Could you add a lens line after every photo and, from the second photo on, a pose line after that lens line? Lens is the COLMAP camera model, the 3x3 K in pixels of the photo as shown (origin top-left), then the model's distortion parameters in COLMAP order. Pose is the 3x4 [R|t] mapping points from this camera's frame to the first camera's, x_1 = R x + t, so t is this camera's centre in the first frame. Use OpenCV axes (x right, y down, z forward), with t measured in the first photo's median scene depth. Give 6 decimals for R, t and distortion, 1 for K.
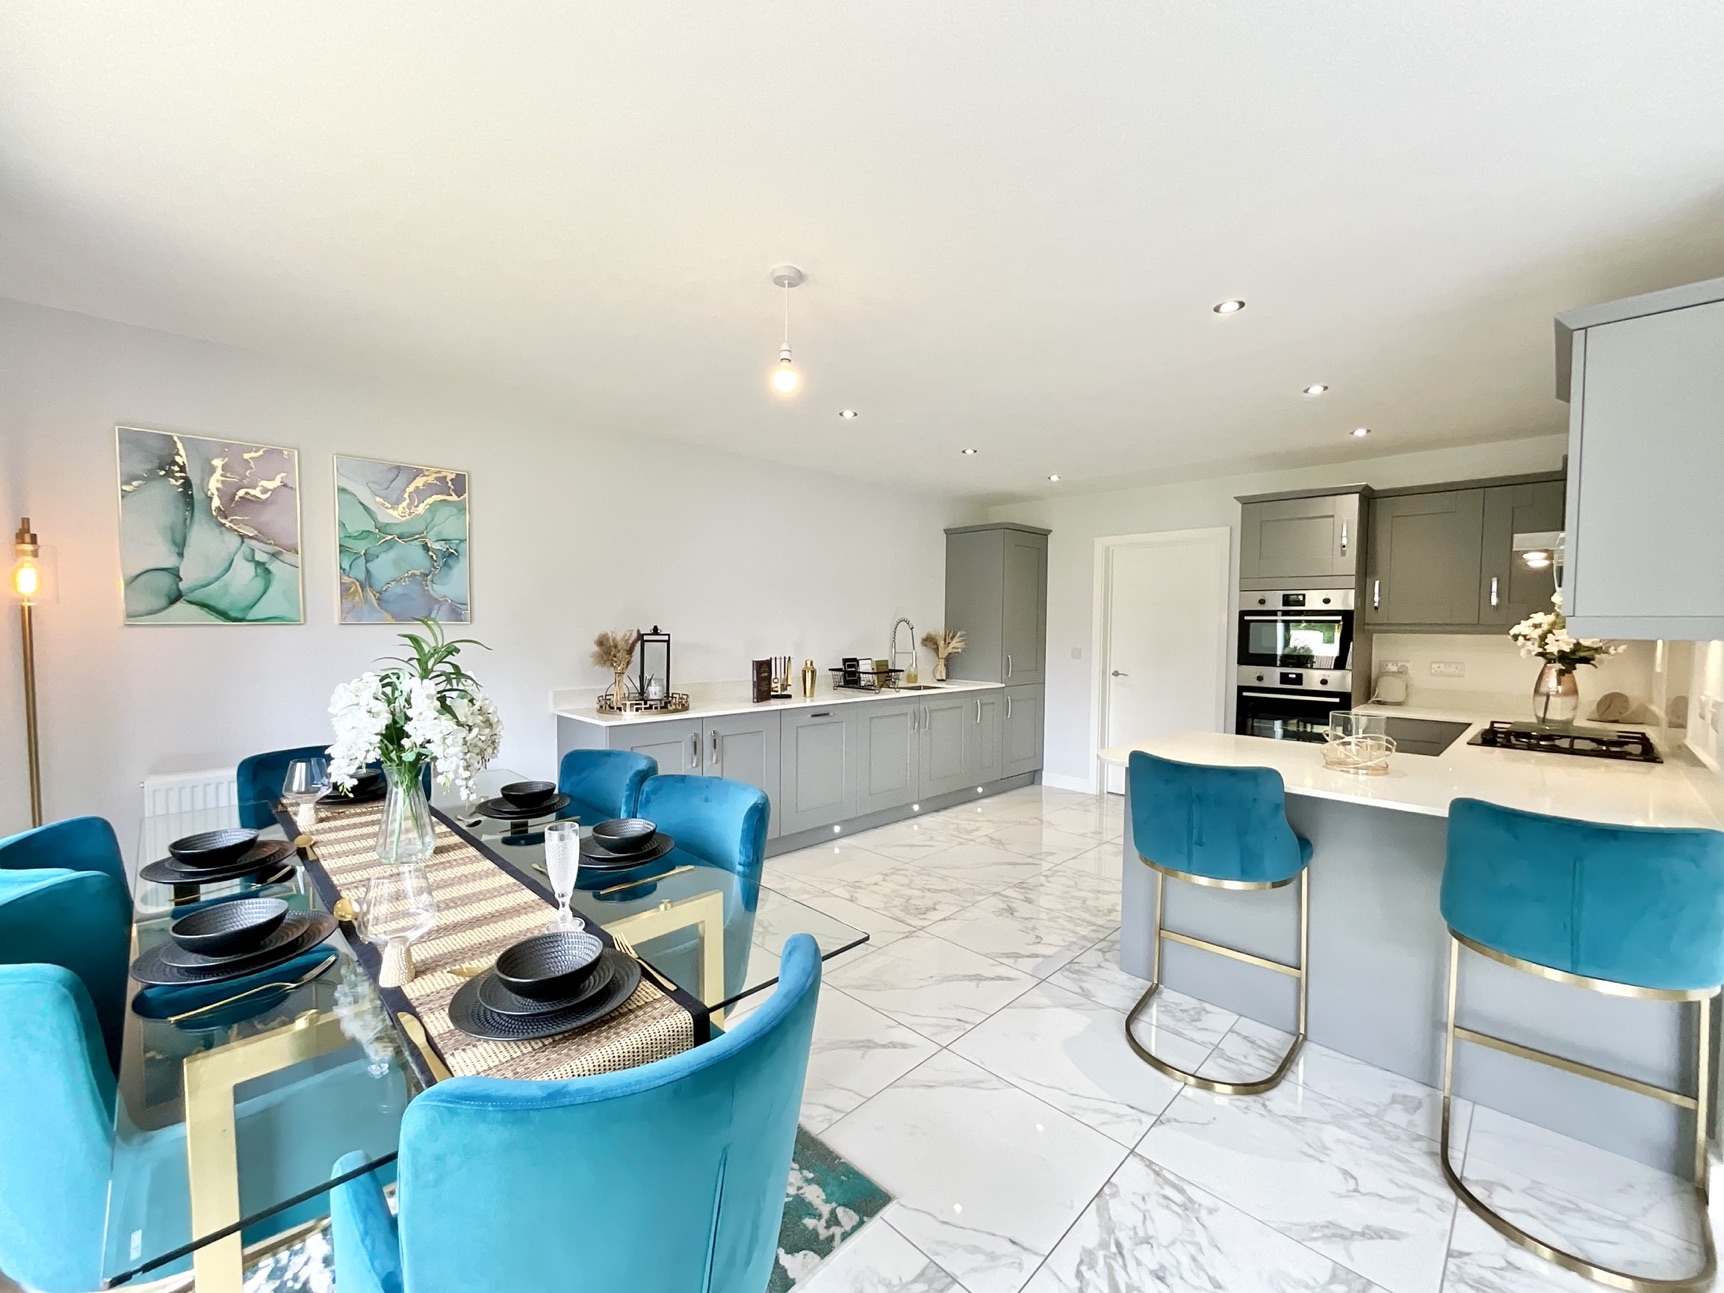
lens RADIAL K [[700.3, 0, 857.9], [0, 700.3, 644.9], [0, 0, 1]] dist [0.002719, -0.002391]
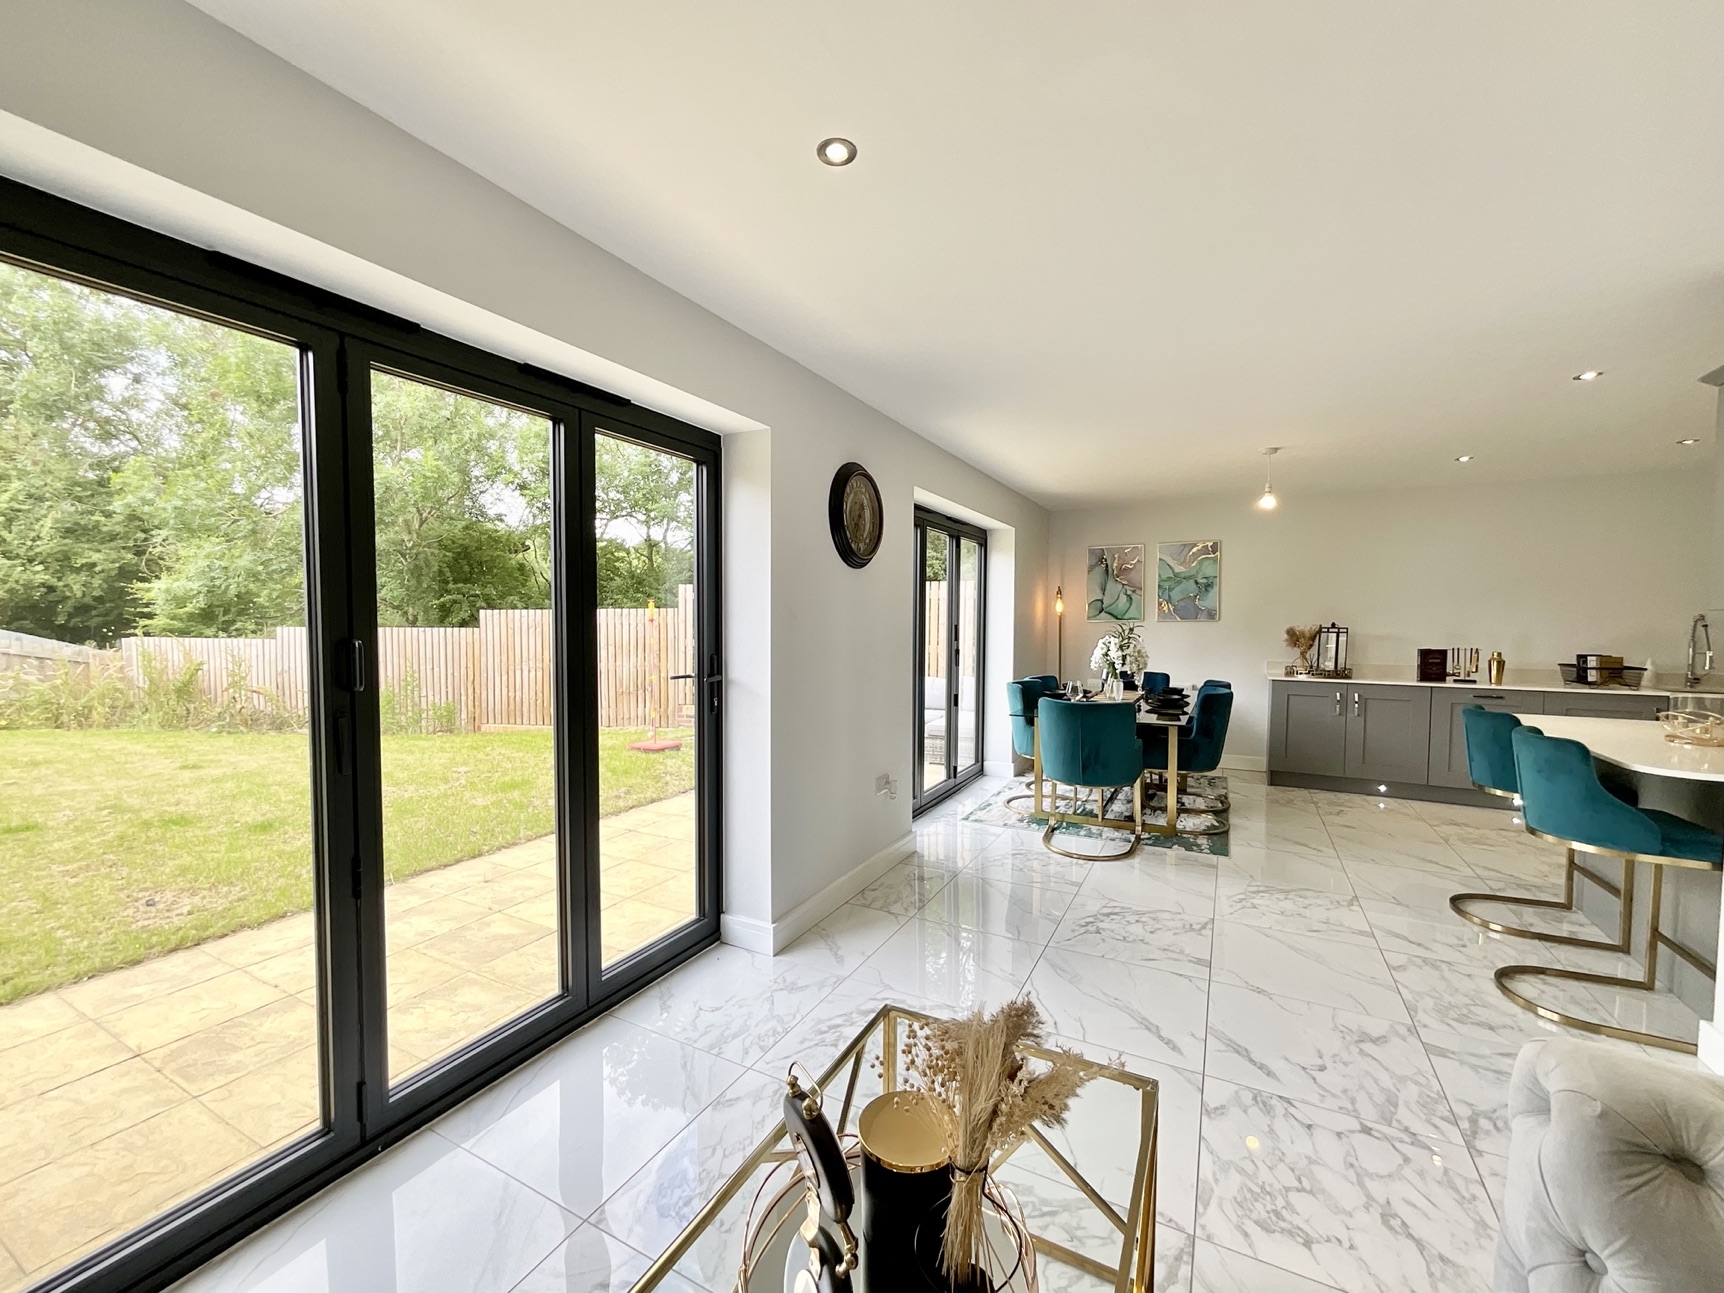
lens RADIAL K [[700.3, 0, 861.9], [0, 700.3, 659.3], [0, 0, 1]] dist [0.002719, -0.002391]
pose [[0.293302, 0.047514, -0.954838, 0.907563], [-0.030862, 0.998714, 0.040217, 0.024460], [0.955522, 0.017673, 0.294391, -0.432762]]
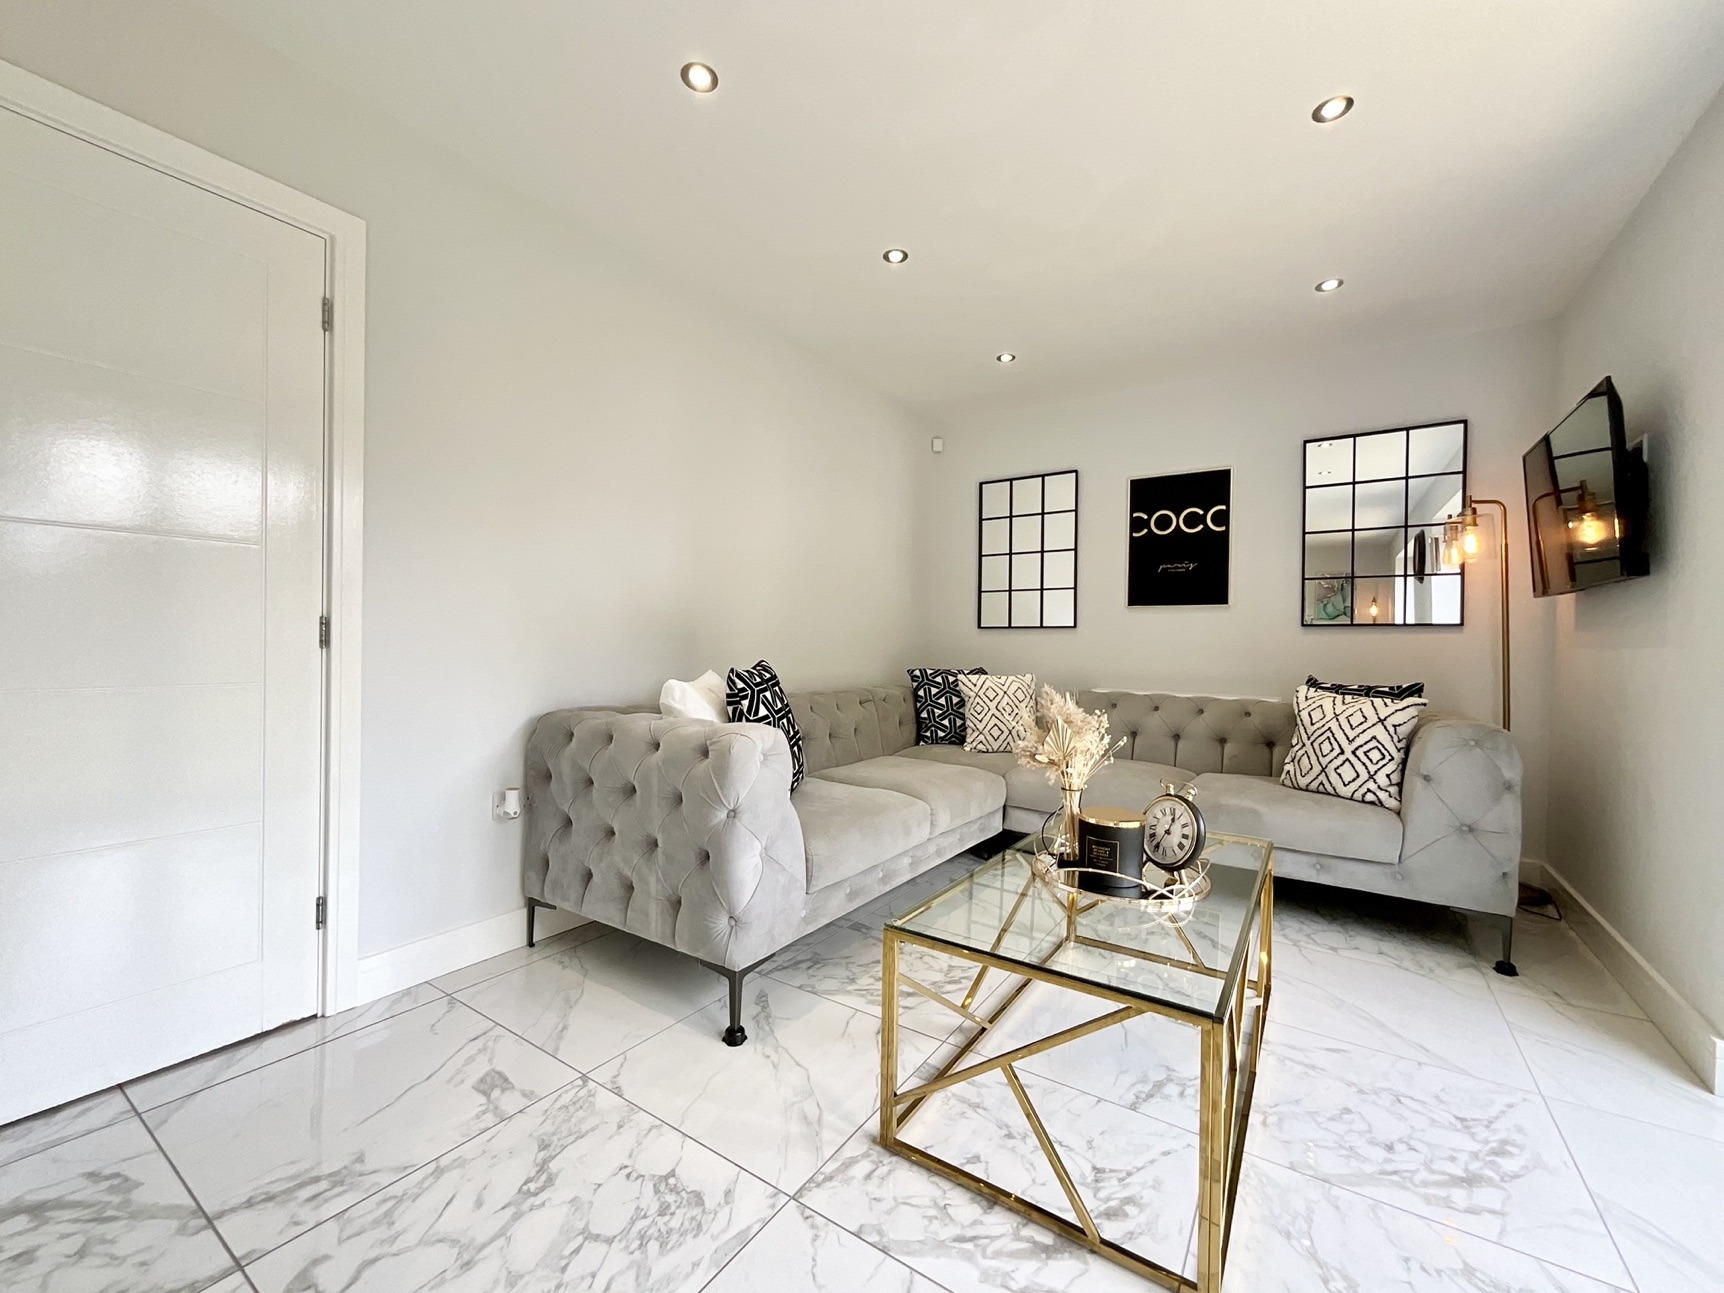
lens RADIAL K [[700.3, 0, 855.9], [0, 700.3, 652.9], [0, 0, 1]] dist [0.002719, -0.002391]
pose [[-0.194845, -0.028058, 0.980433, 0.220161], [0.010094, 0.999480, 0.030609, 0.106014], [-0.980782, 0.015860, -0.194461, -0.067441]]
